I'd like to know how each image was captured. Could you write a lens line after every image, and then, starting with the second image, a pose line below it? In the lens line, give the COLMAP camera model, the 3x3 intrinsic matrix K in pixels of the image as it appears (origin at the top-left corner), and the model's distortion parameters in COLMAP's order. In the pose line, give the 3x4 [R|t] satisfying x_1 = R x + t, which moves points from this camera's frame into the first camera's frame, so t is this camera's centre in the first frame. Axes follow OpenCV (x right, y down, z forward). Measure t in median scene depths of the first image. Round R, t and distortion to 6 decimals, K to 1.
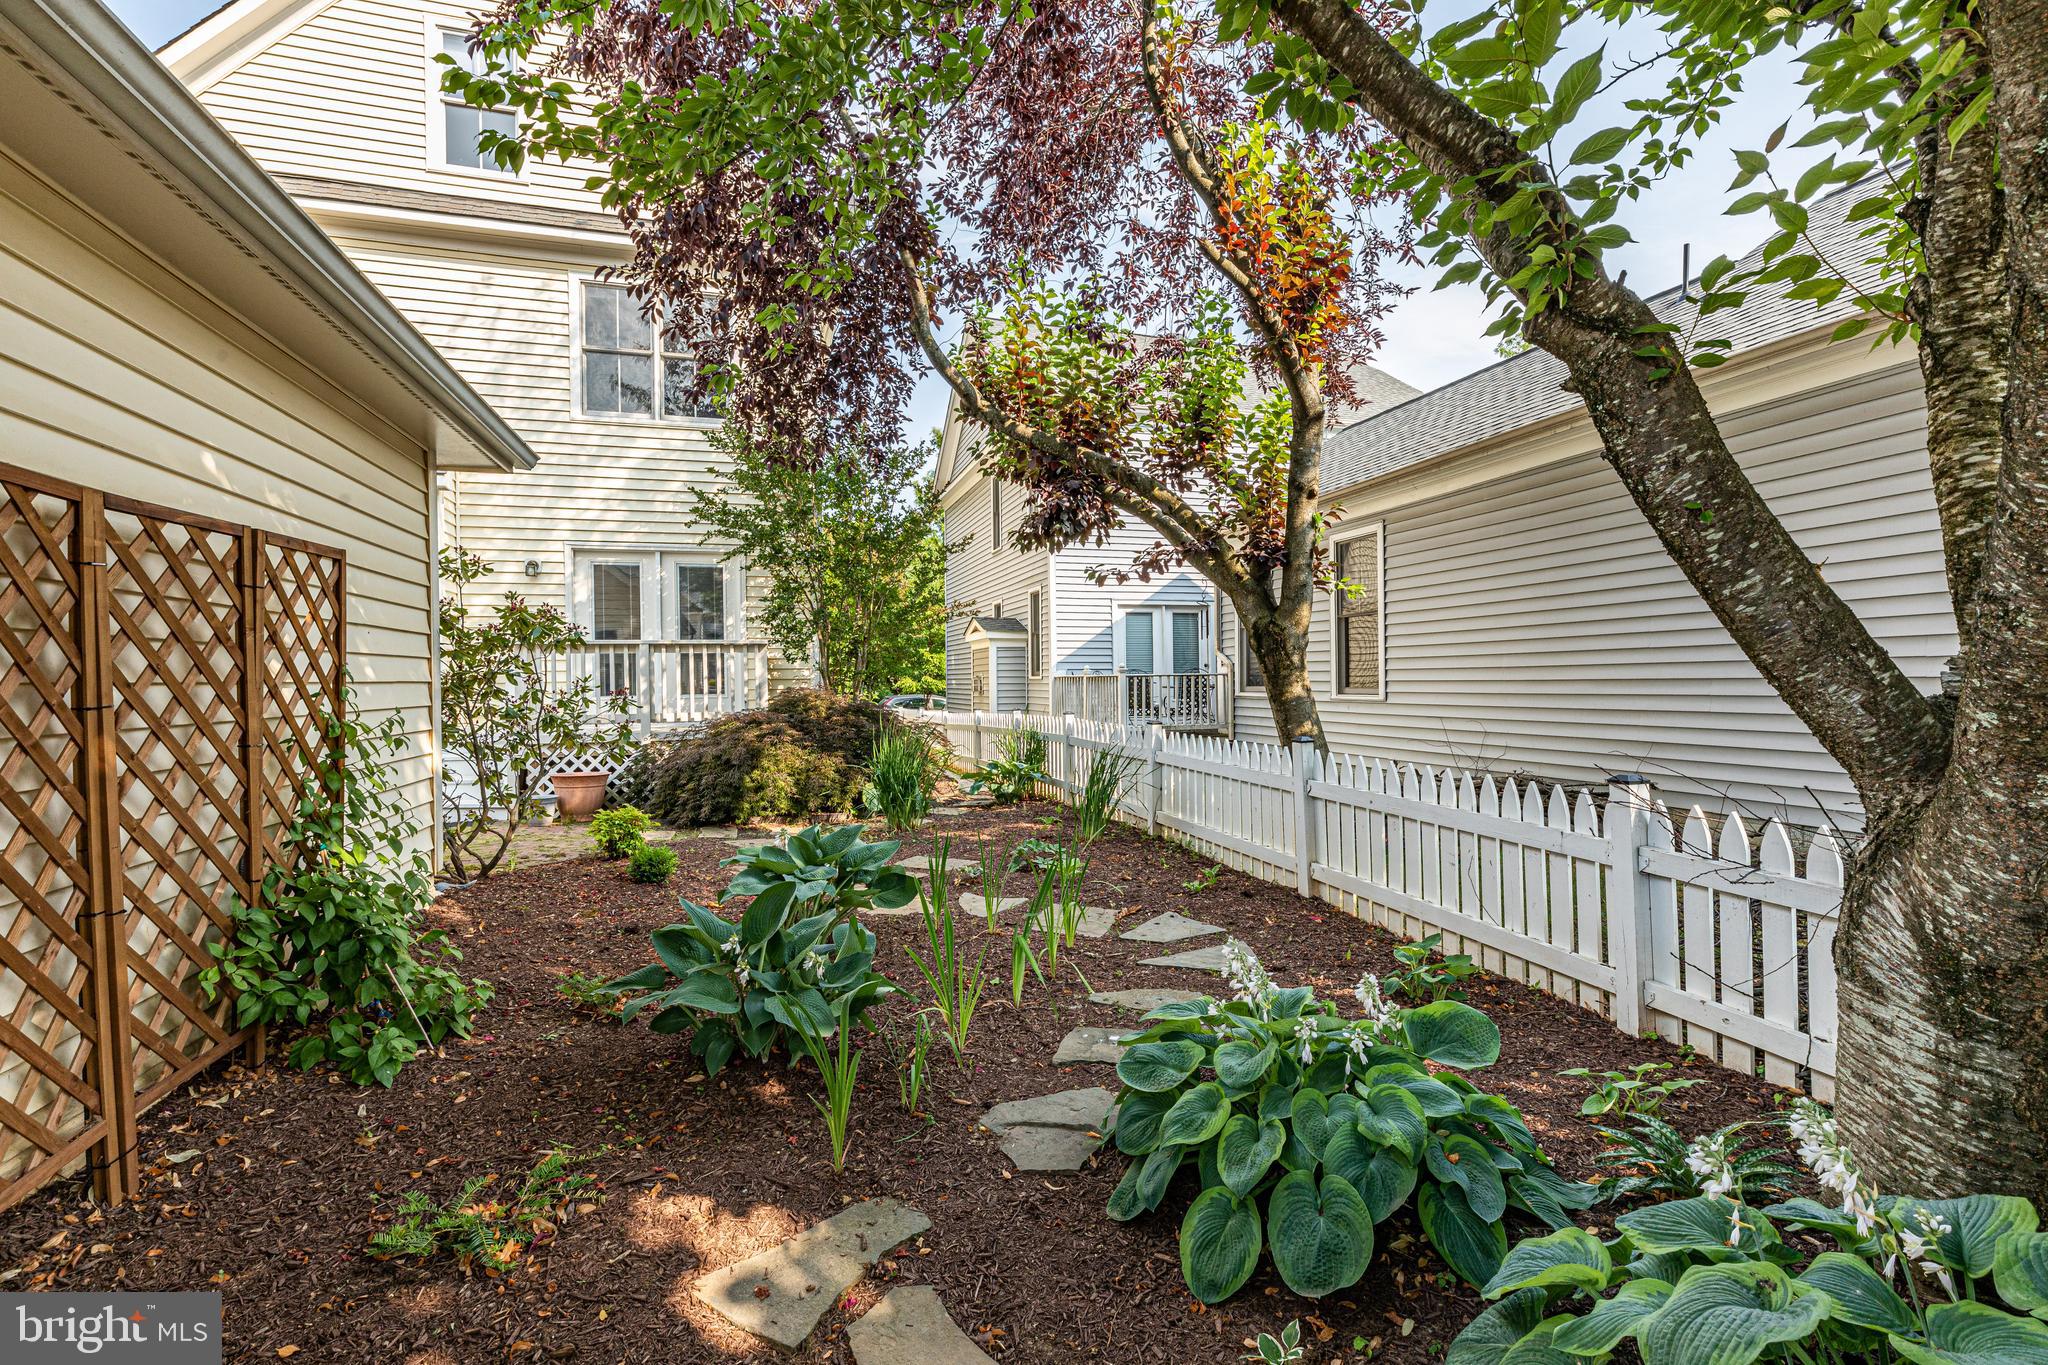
lens RADIAL K [[913.1, 0, 1024.0], [0, 913.1, 682.5], [0, 0, 1]] dist [-0.000981, 0.000016]
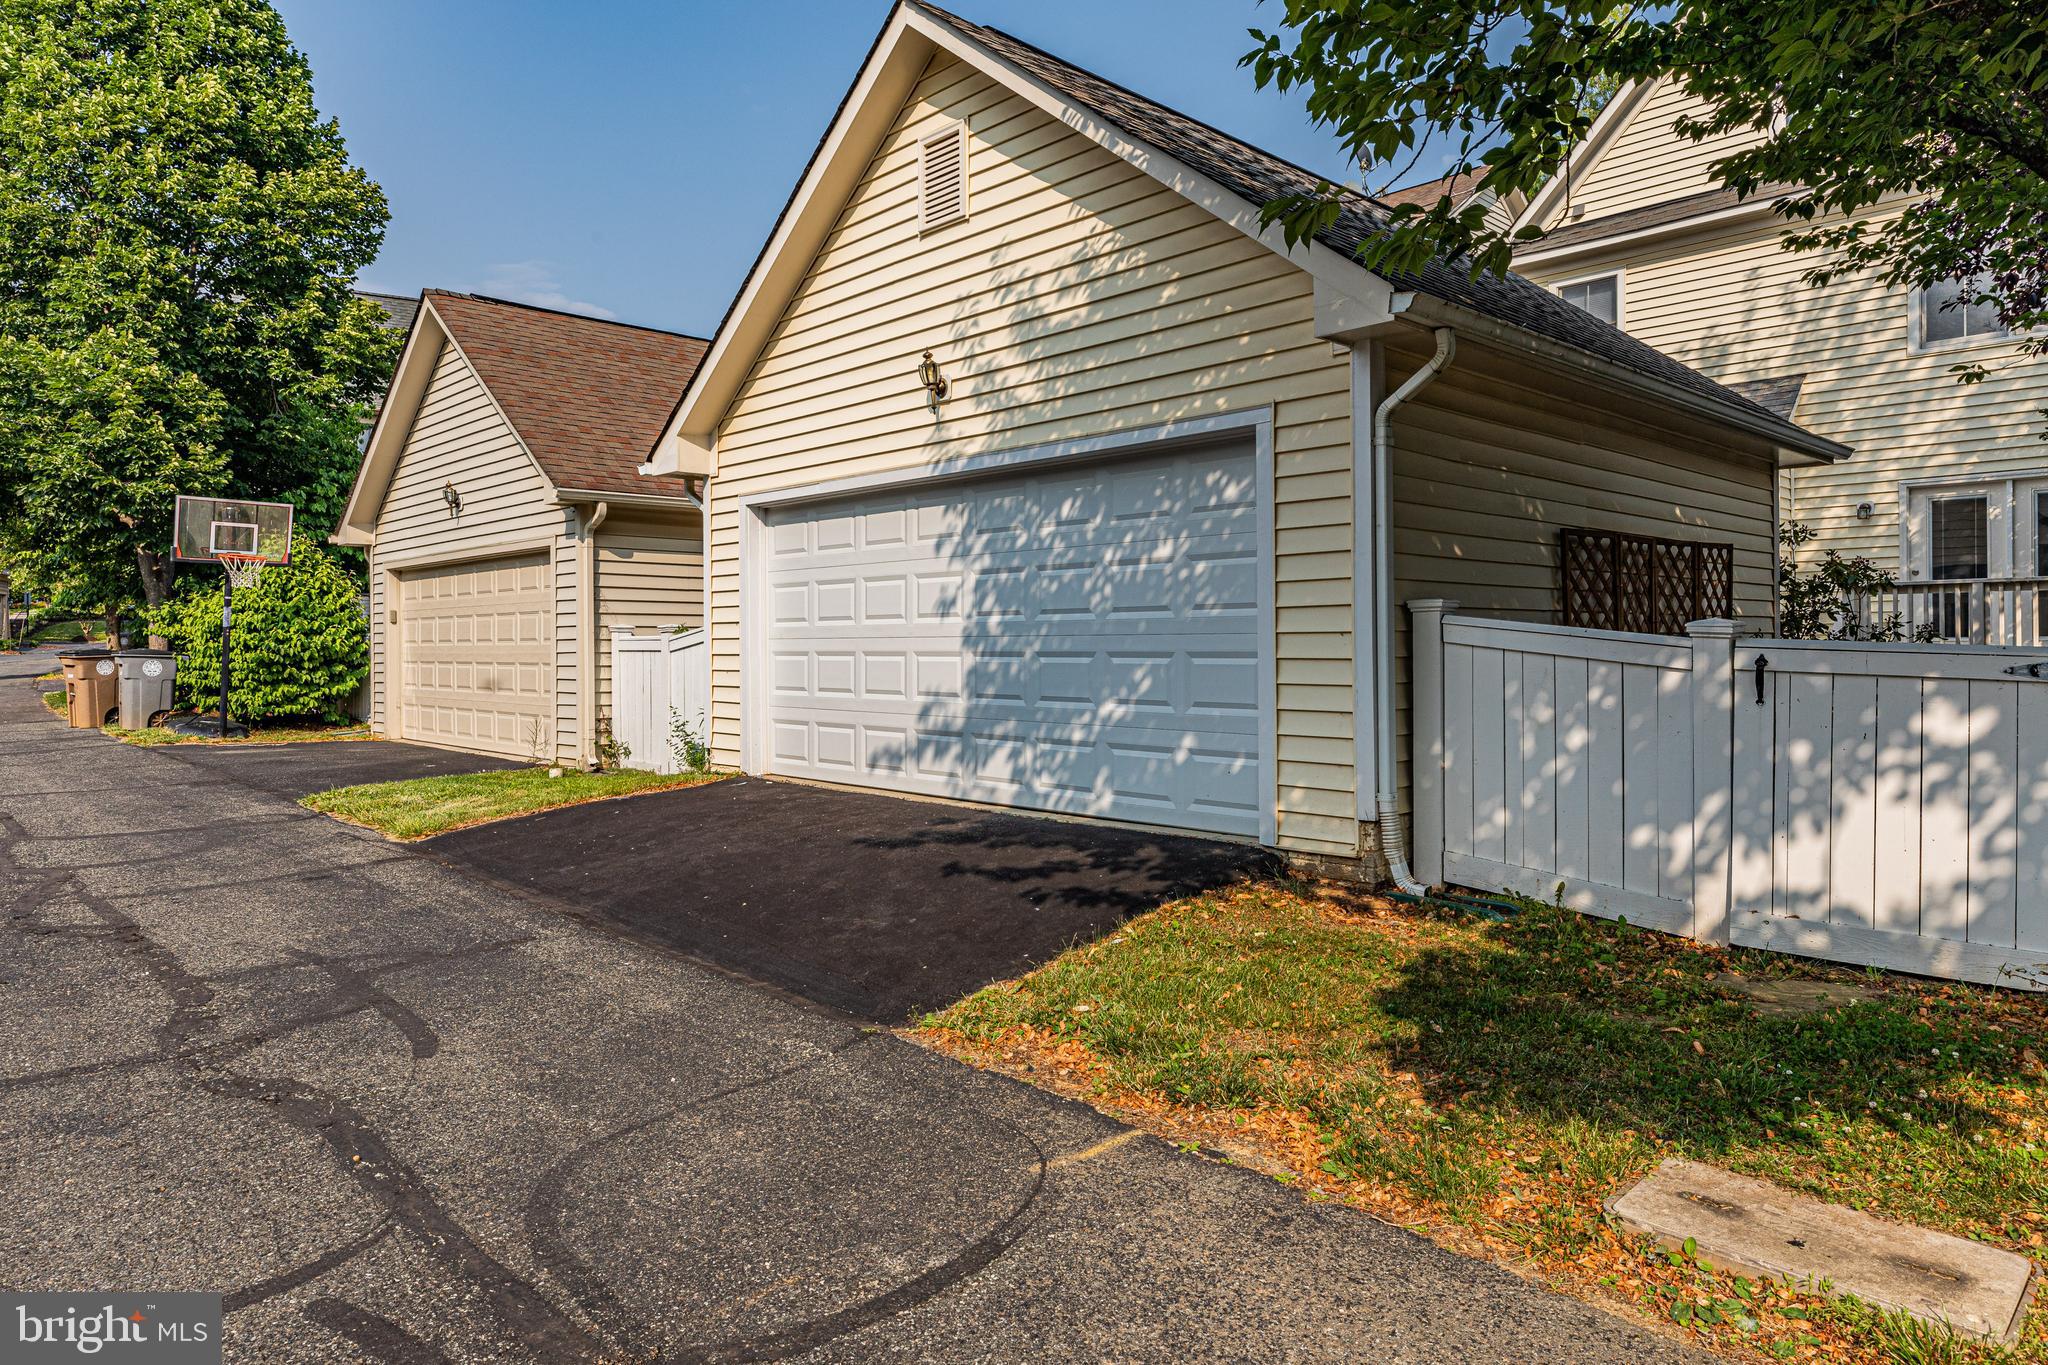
lens RADIAL K [[1285.5, 0, 1024.0], [0, 1285.5, 682.5], [0, 0, 1]] dist [-0.007372, -0.001760]
pose [[0.459870, 0.025580, -0.887618, 0.563470], [0.003210, 0.999531, 0.030469, 0.033280], [0.887980, -0.016861, 0.459572, -0.912553]]
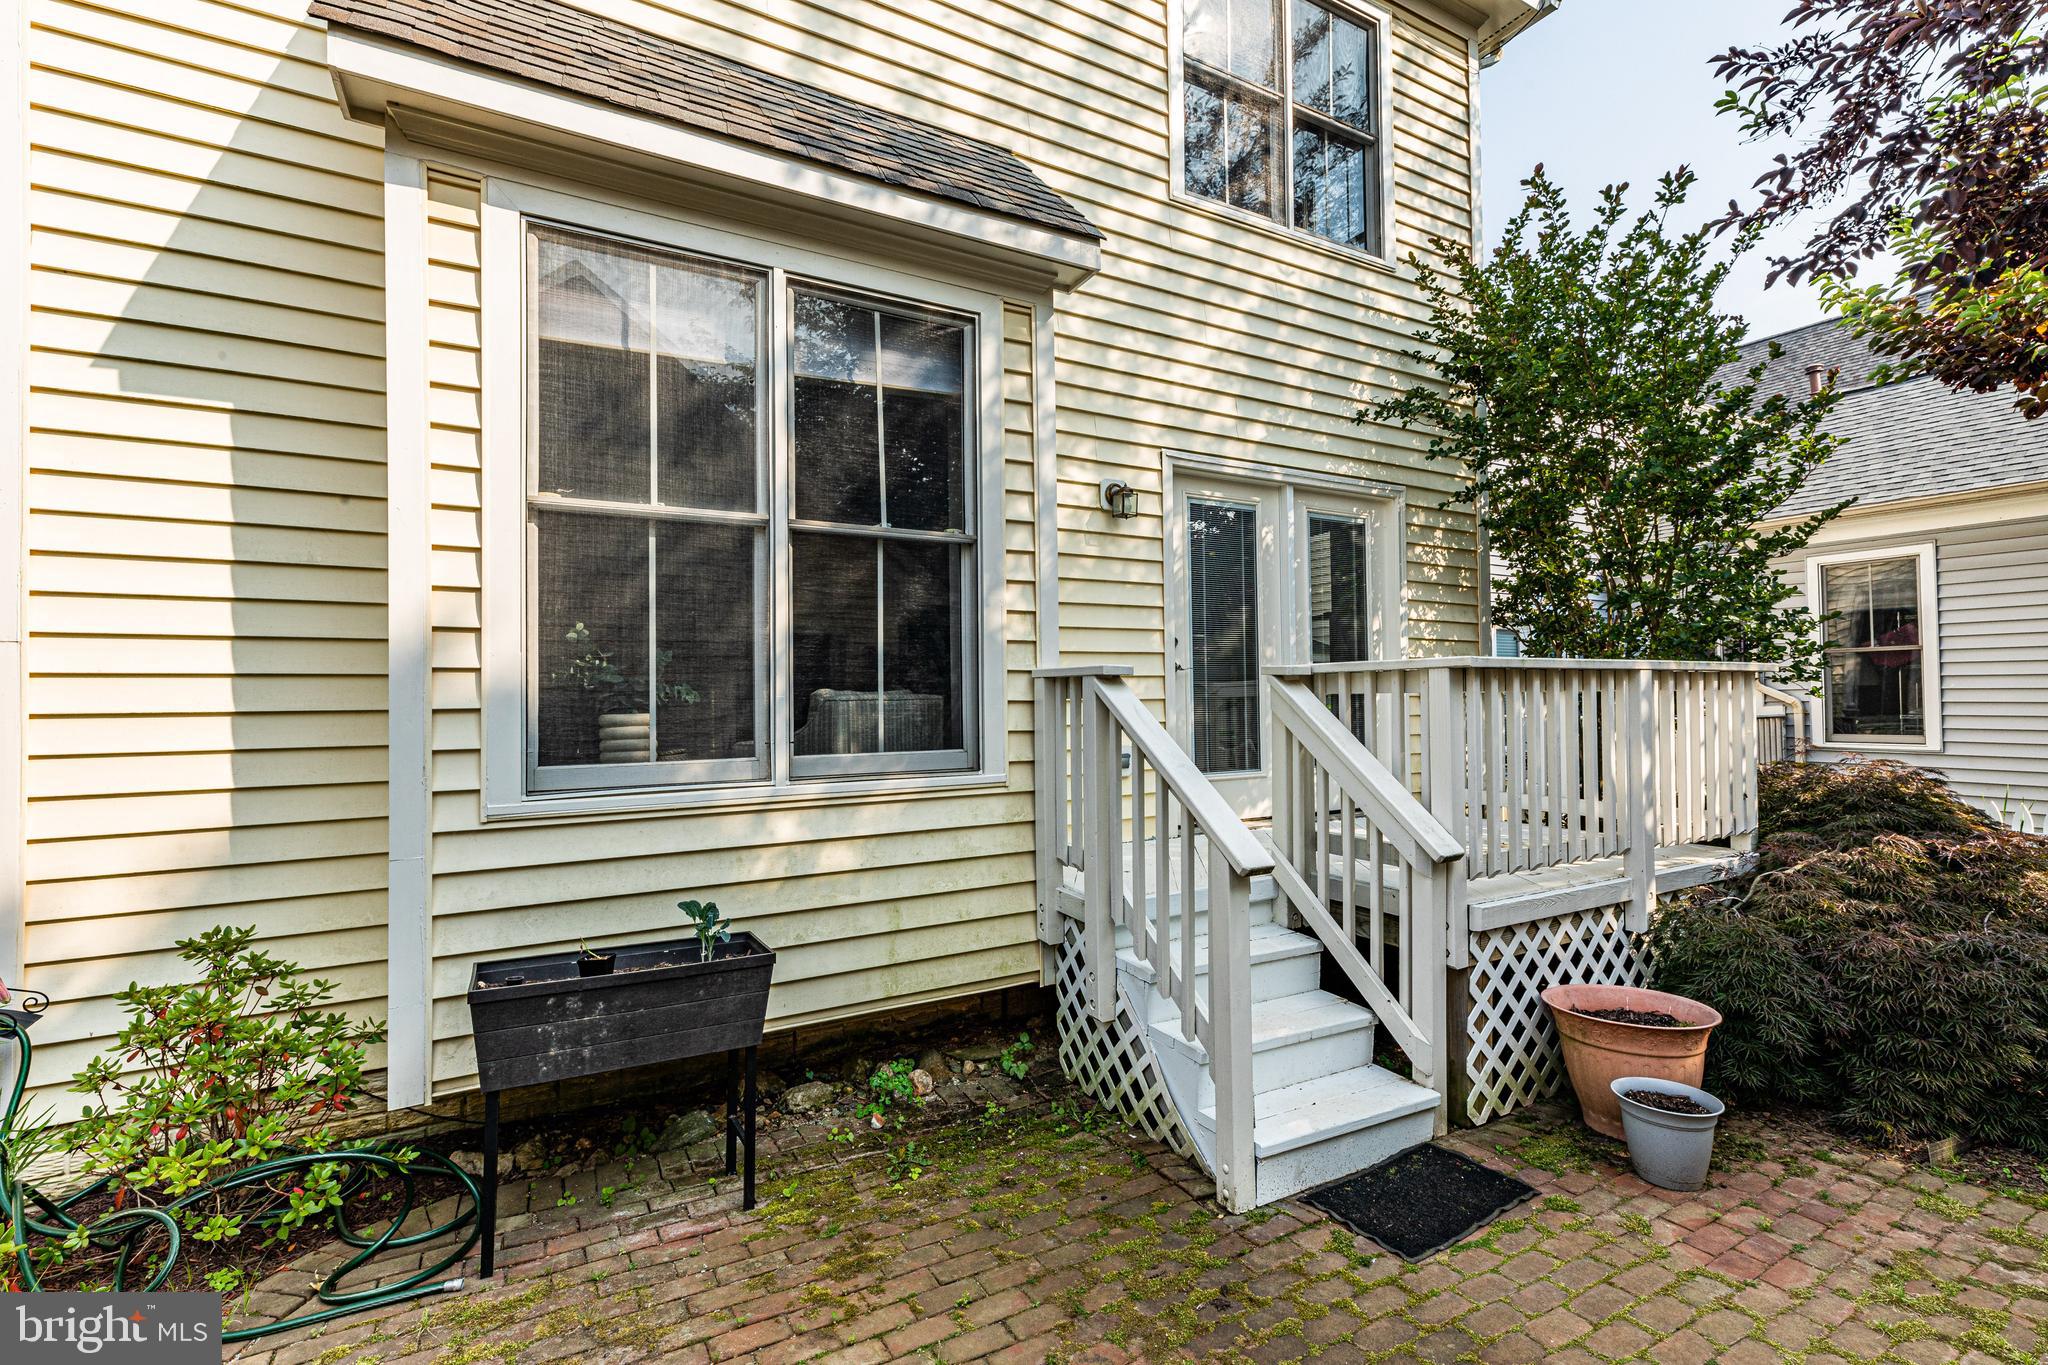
lens RADIAL K [[976.3, 0, 1024.0], [0, 976.3, 682.5], [0, 0, 1]] dist [-0.000054, 0.000017]
pose [[0.979862, 0.009195, 0.199466, -1.300679], [-0.005220, 0.999777, -0.020445, -0.041596], [-0.199609, 0.018992, 0.979692, 0.989008]]
